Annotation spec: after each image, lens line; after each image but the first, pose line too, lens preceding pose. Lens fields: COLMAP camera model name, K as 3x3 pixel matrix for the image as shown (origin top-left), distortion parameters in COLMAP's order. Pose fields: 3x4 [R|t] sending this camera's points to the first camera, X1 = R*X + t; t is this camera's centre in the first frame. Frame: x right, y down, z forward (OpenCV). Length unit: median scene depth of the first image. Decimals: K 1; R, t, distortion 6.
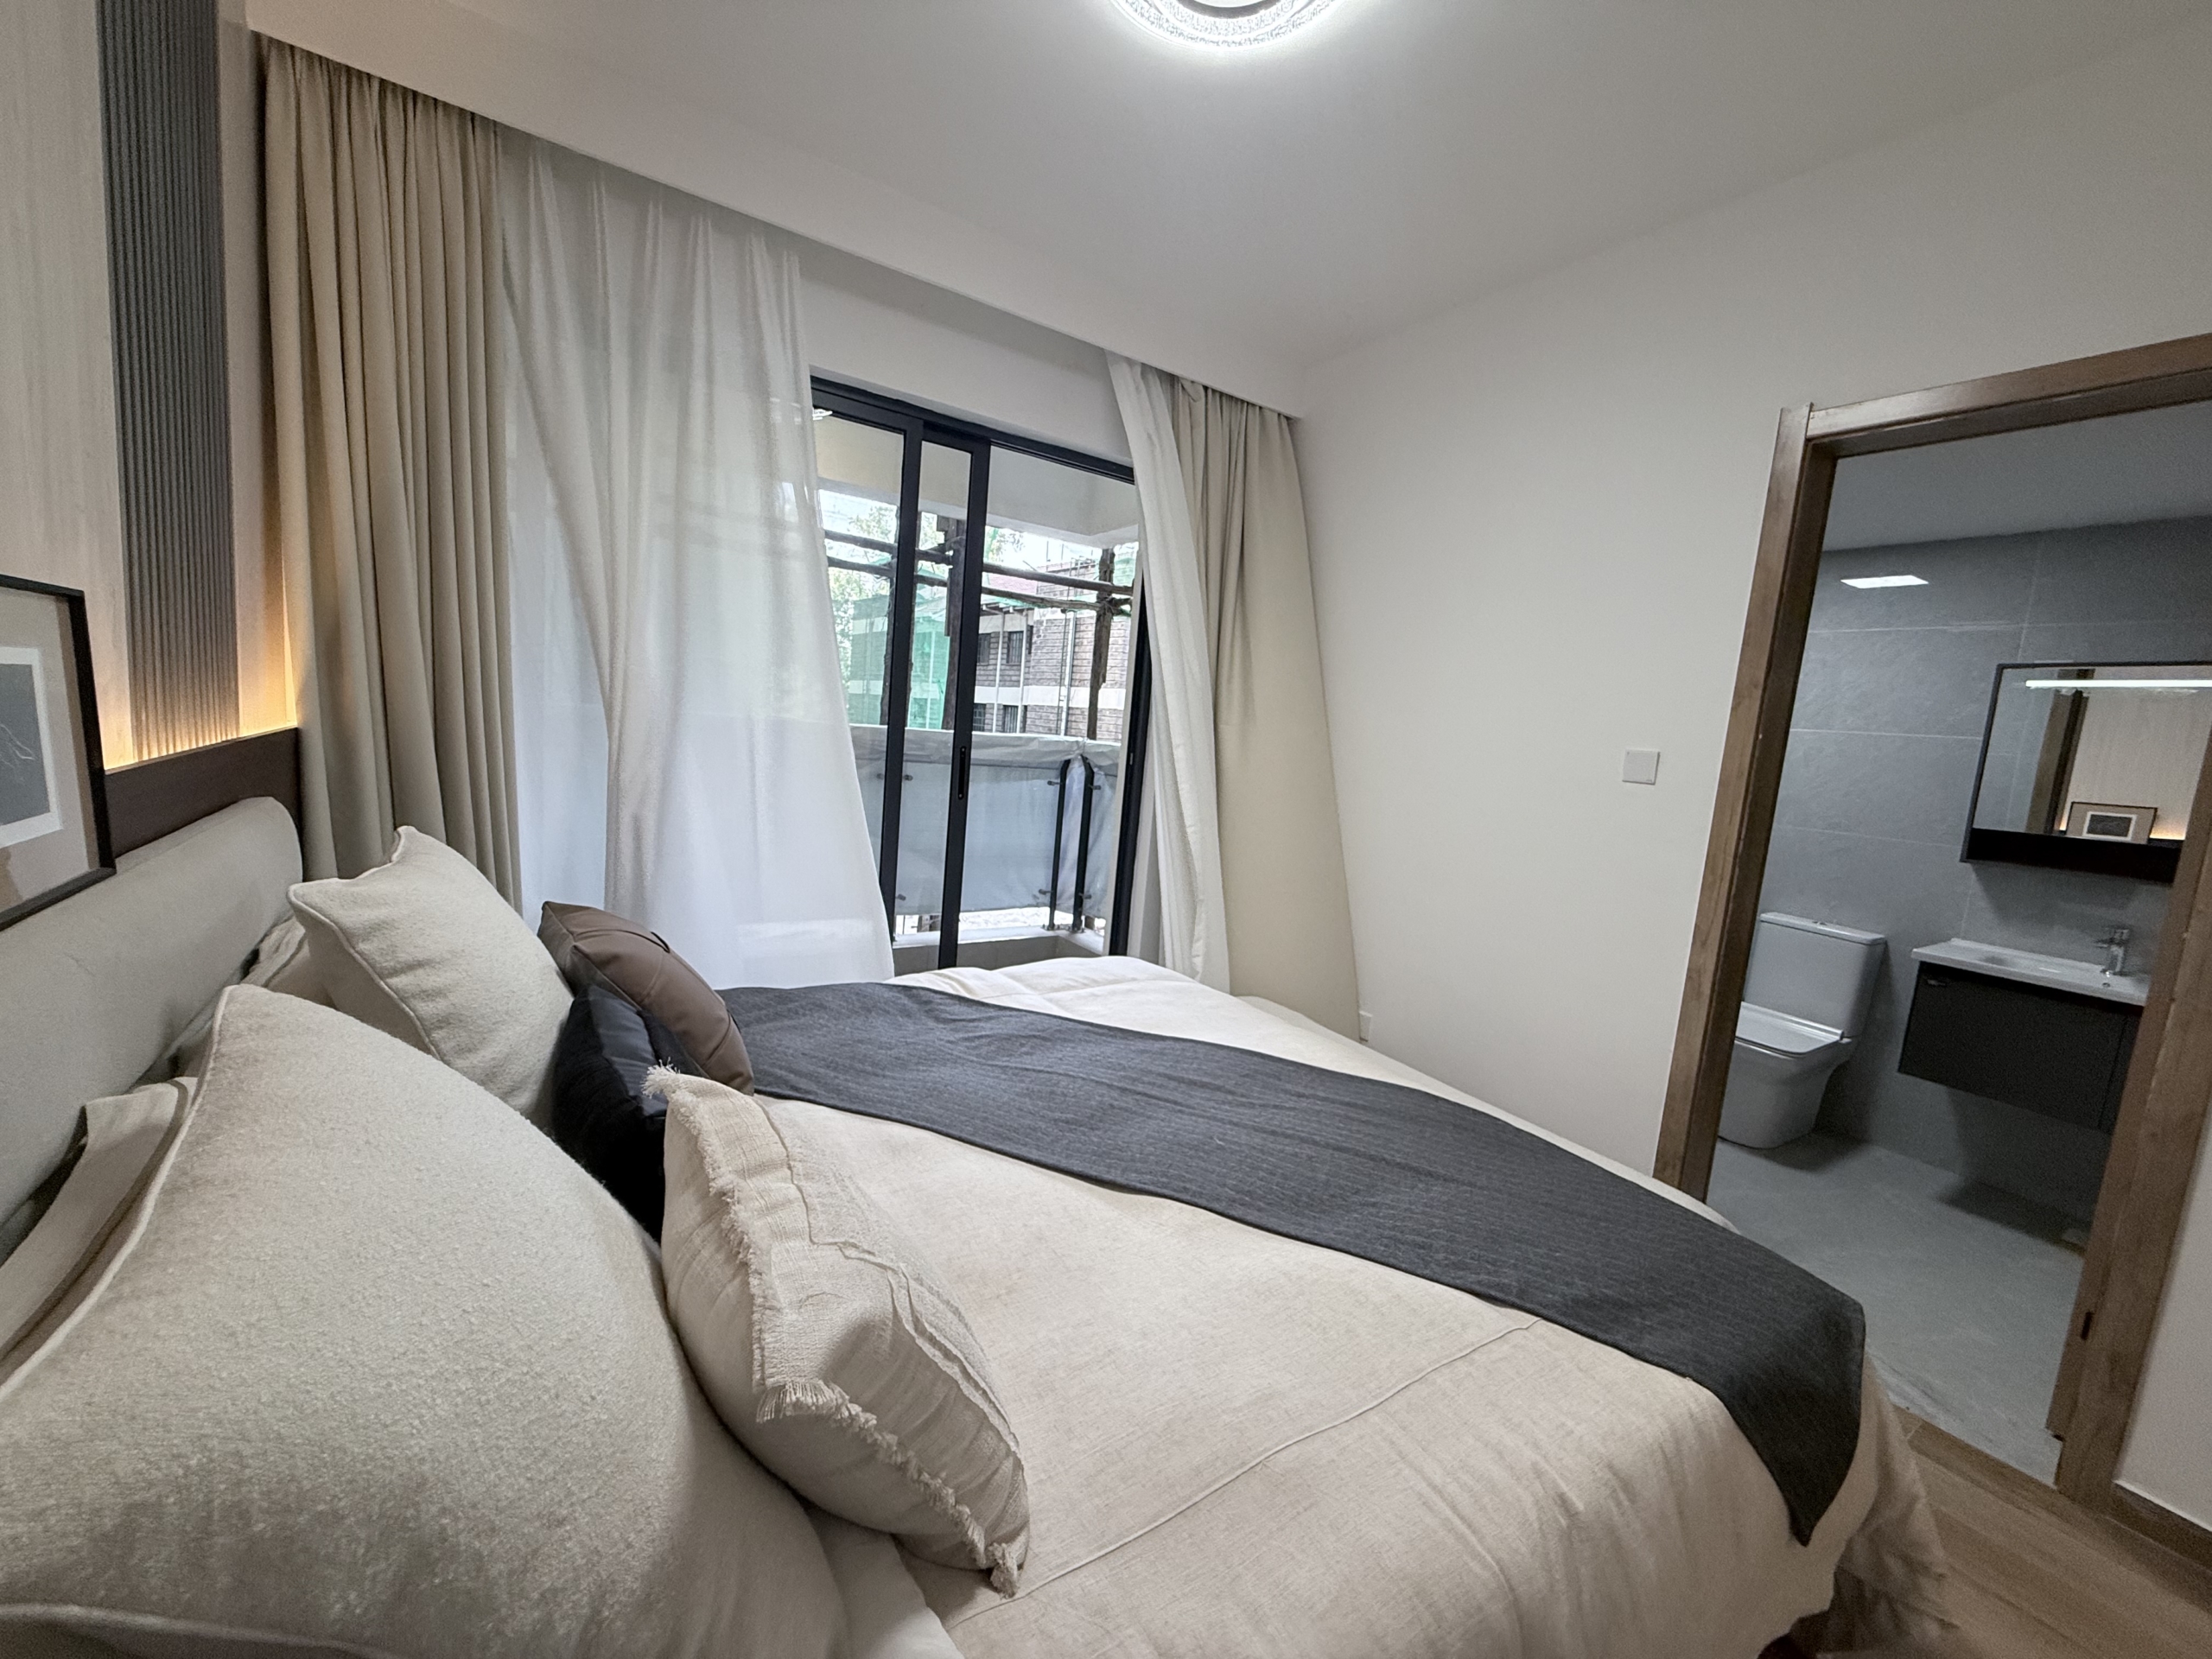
lens RADIAL K [[883.9, 0, 1110.8], [0, 883.9, 828.7], [0, 0, 1]] dist [0.002105, 0.000366]
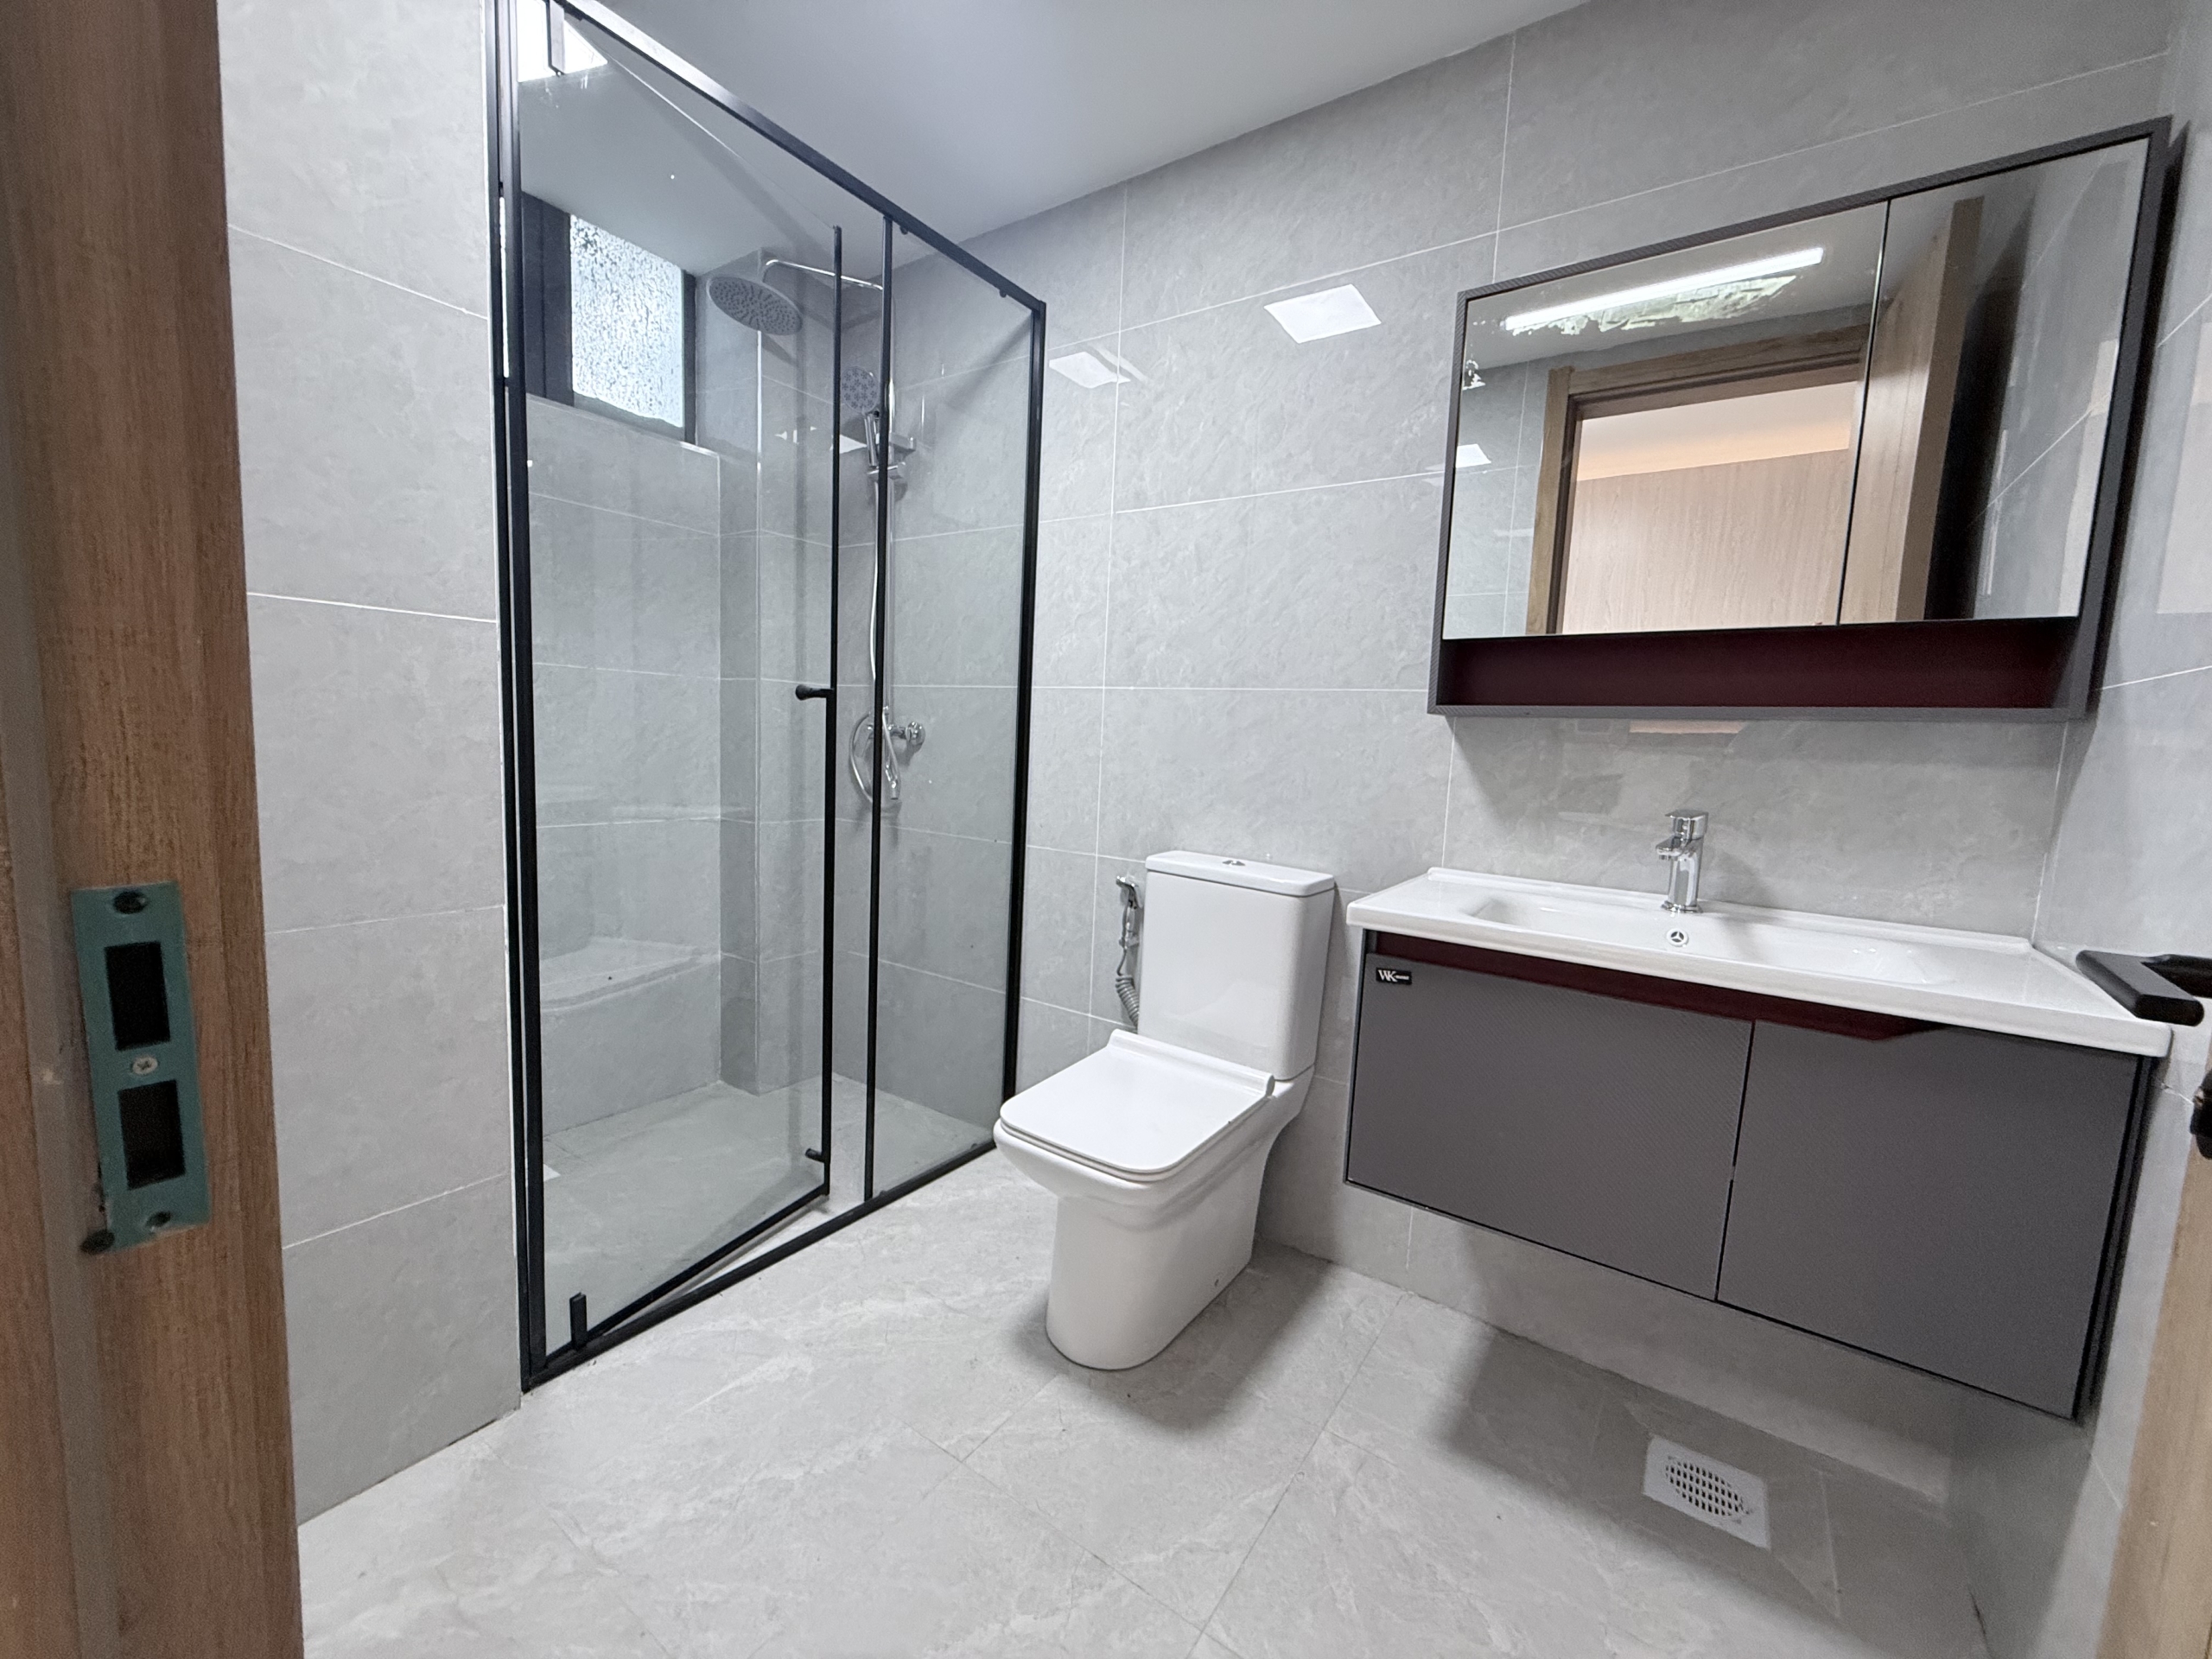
lens RADIAL K [[883.9, 0, 1103.8], [0, 883.9, 832.0], [0, 0, 1]] dist [0.002105, 0.000366]
pose [[0.932671, -0.080148, 0.351712, 0.603589], [0.076894, 0.996768, 0.023235, 0.077358], [-0.352437, 0.005374, 0.935820, 0.594950]]
